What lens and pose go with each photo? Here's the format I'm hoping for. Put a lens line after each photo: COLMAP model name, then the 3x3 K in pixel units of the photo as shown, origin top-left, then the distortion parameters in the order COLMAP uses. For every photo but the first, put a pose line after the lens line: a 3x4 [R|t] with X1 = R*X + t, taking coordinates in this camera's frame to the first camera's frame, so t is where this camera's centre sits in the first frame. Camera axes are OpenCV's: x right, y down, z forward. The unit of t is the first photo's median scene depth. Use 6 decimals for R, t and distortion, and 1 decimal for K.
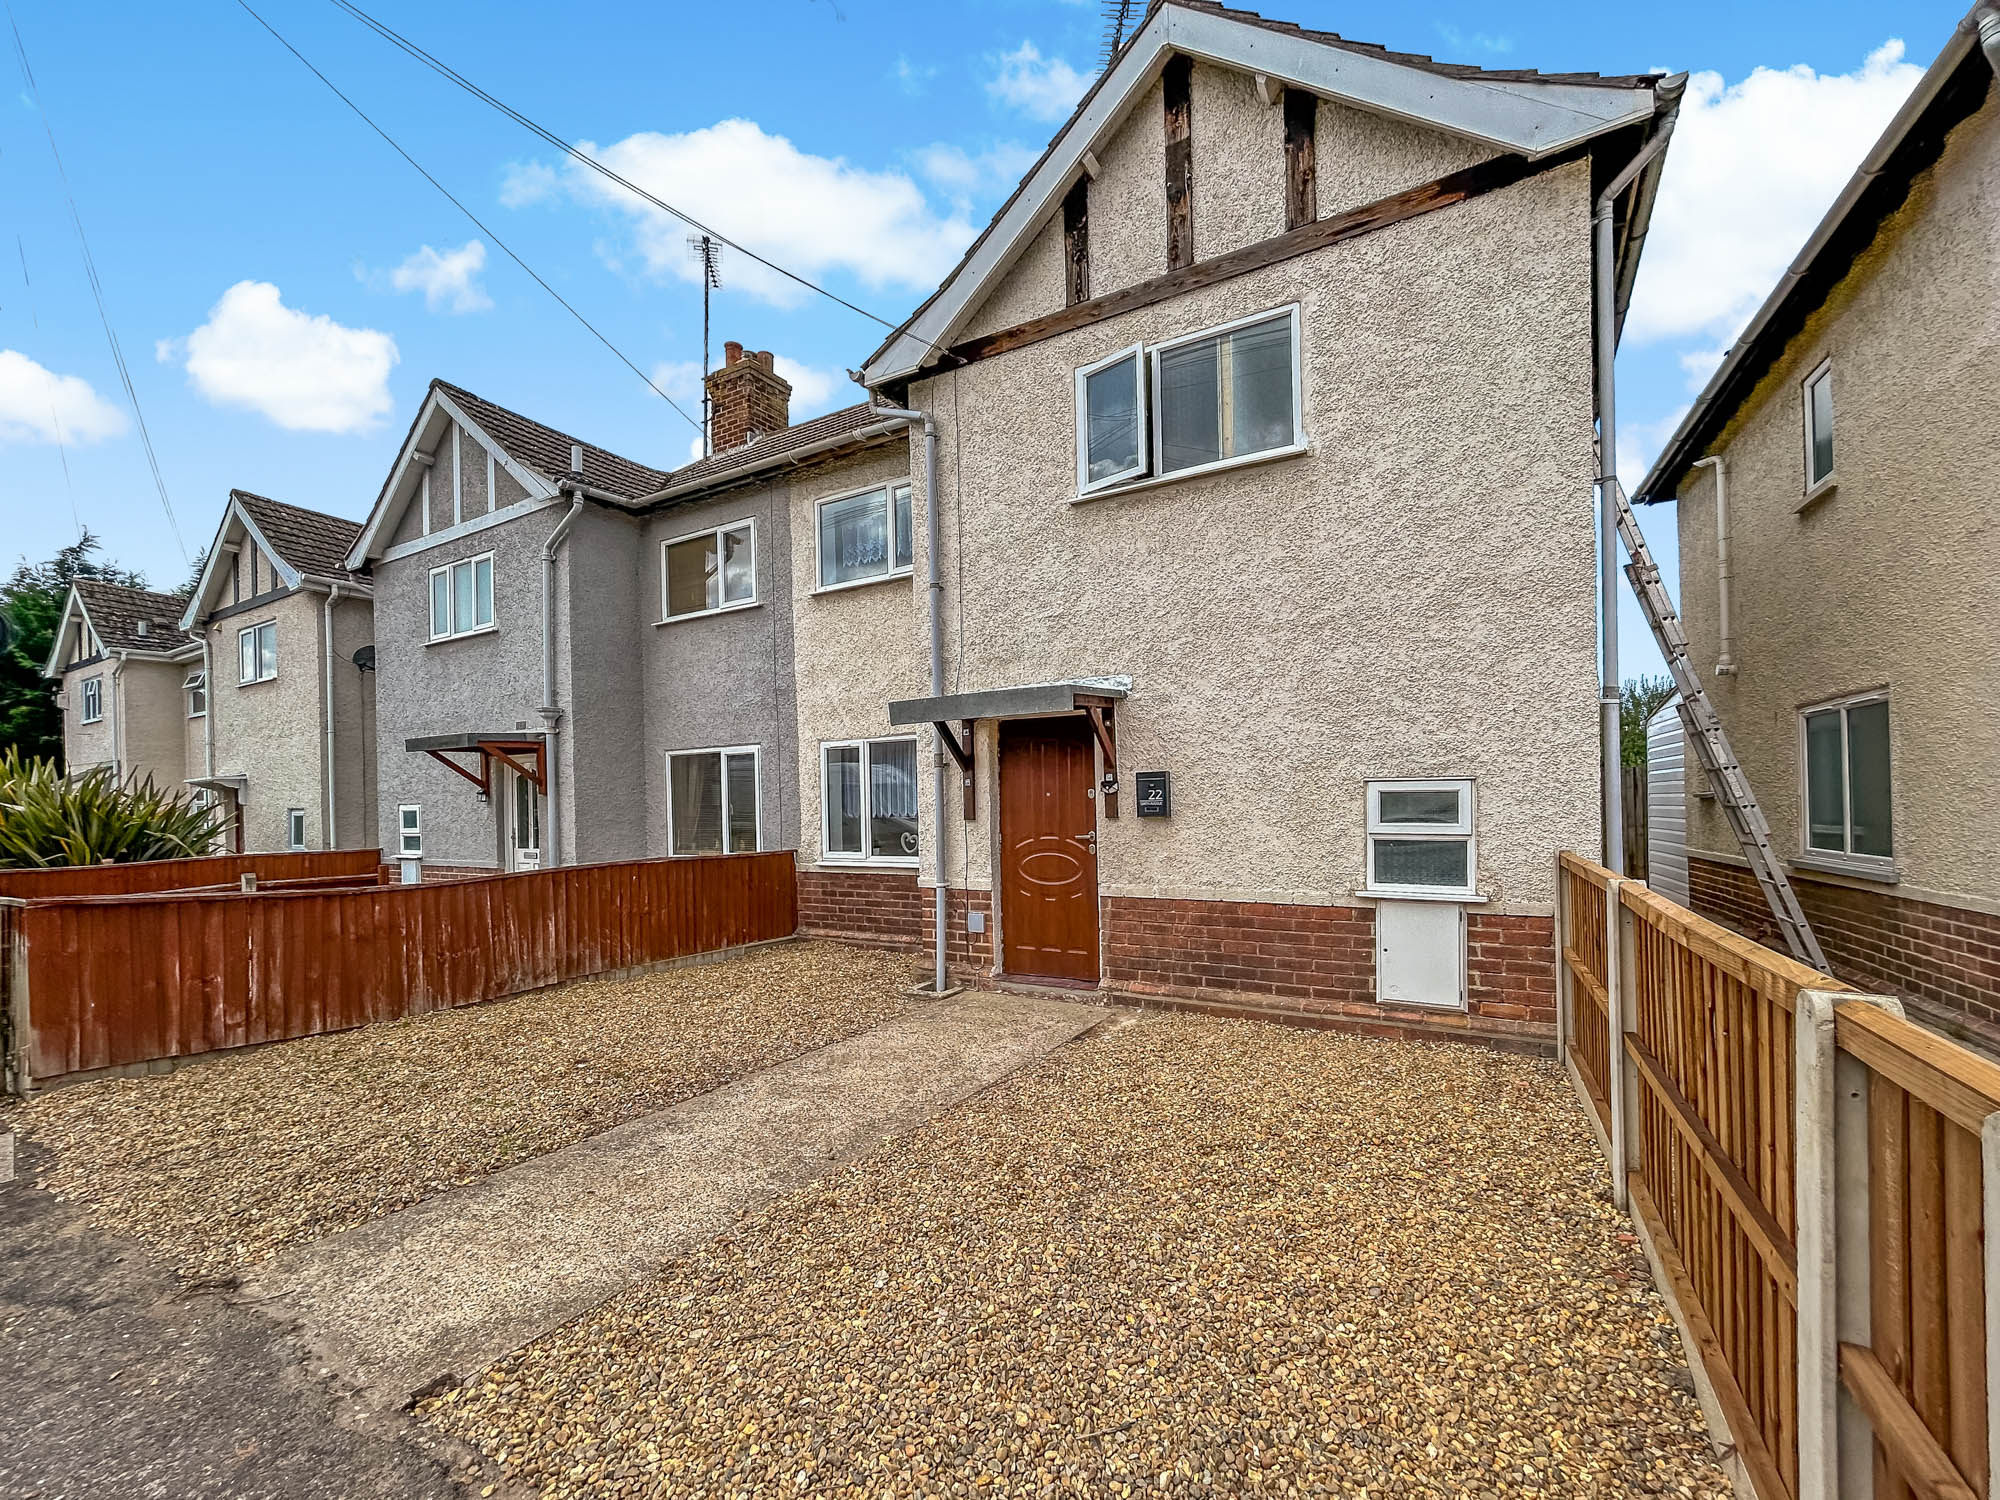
lens RADIAL K [[814.9, 0, 984.5], [0, 814.9, 802.9], [0, 0, 1]] dist [-0.002128, 0.001564]
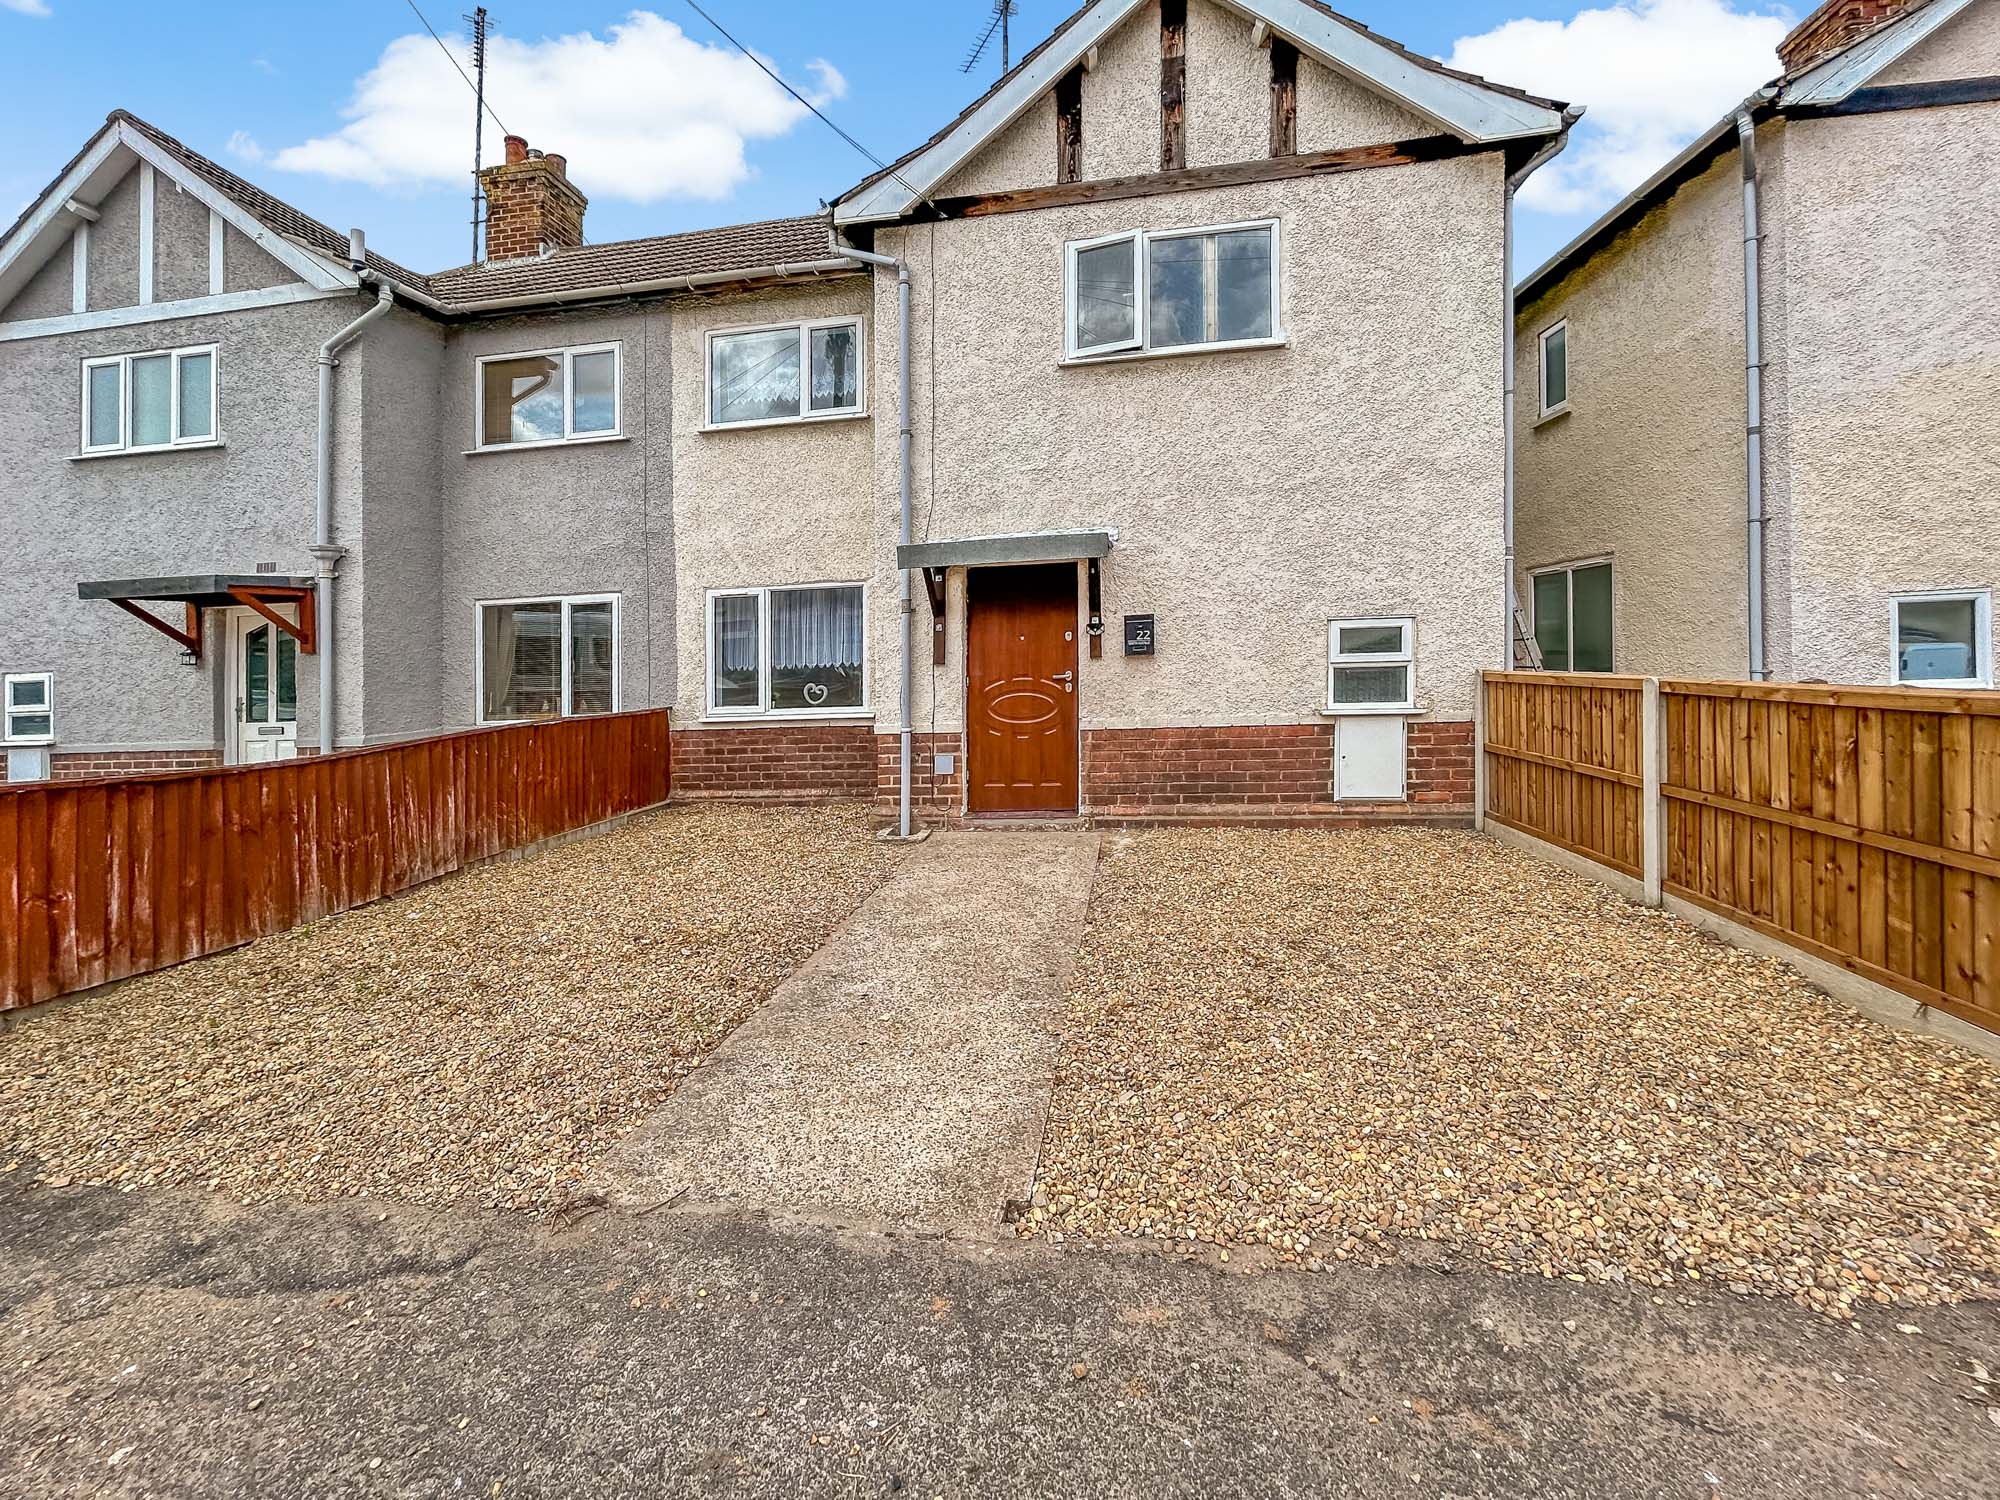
lens RADIAL K [[814.9, 0, 954.0], [0, 814.9, 663.1], [0, 0, 1]] dist [-0.002128, 0.001564]
pose [[0.939423, -0.020158, 0.342168, -0.412274], [0.020451, 0.999787, 0.002751, 0.019784], [-0.342151, 0.004413, 0.939635, 0.039063]]
